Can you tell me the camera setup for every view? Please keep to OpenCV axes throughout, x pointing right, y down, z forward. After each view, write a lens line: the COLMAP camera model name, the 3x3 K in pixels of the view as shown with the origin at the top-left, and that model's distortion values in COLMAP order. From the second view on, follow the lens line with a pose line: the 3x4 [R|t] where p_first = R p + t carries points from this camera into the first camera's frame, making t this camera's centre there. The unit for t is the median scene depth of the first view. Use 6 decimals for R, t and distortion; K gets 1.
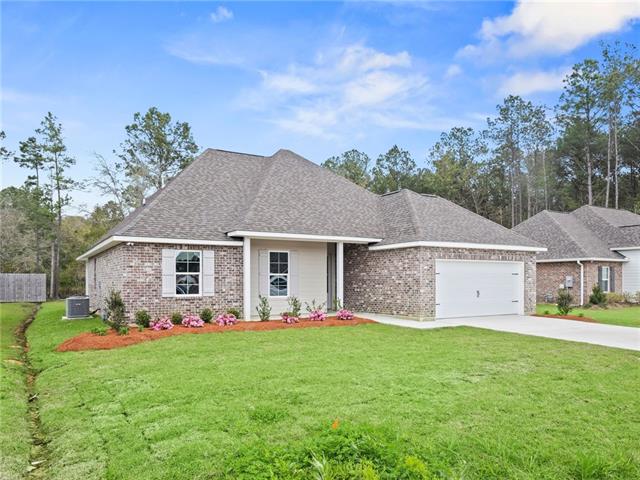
lens RADIAL K [[487.6, 0, 319.9], [0, 487.6, 270.7], [0, 0, 1]] dist [0.006670, 0.002585]
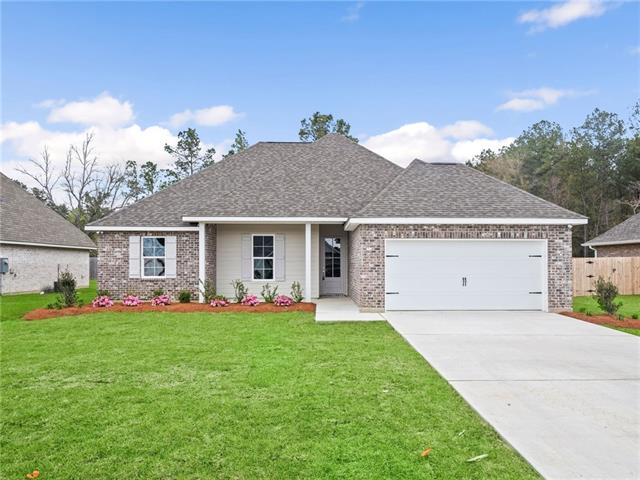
lens RADIAL K [[453.0, 0, 320.0], [0, 453.0, 240.0], [0, 0, 1]] dist [0.000180, 0.001040]
pose [[0.866269, -0.024011, -0.499000, 0.531355], [0.007282, 0.999345, -0.035445, 0.005039], [0.499524, 0.027071, 0.865877, 0.271788]]
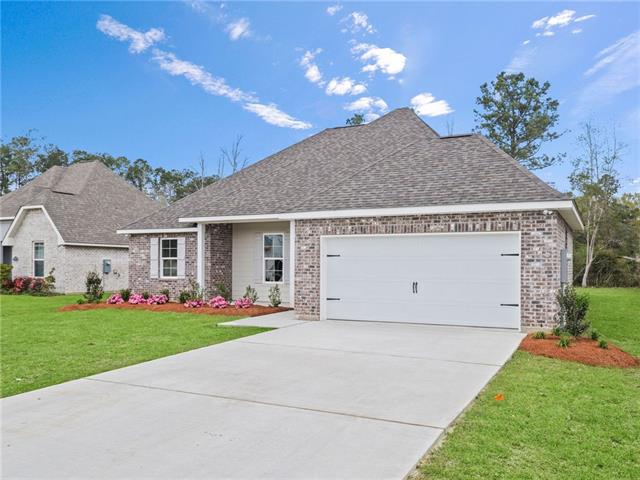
lens RADIAL K [[543.7, 0, 320.0], [0, 543.7, 240.0], [0, 0, 1]] dist [0.008667, 0.000522]
pose [[0.531312, -0.036381, -0.846394, 0.924186], [0.010435, 0.999283, -0.036402, 0.011952], [0.847112, 0.010509, 0.531311, 0.574024]]
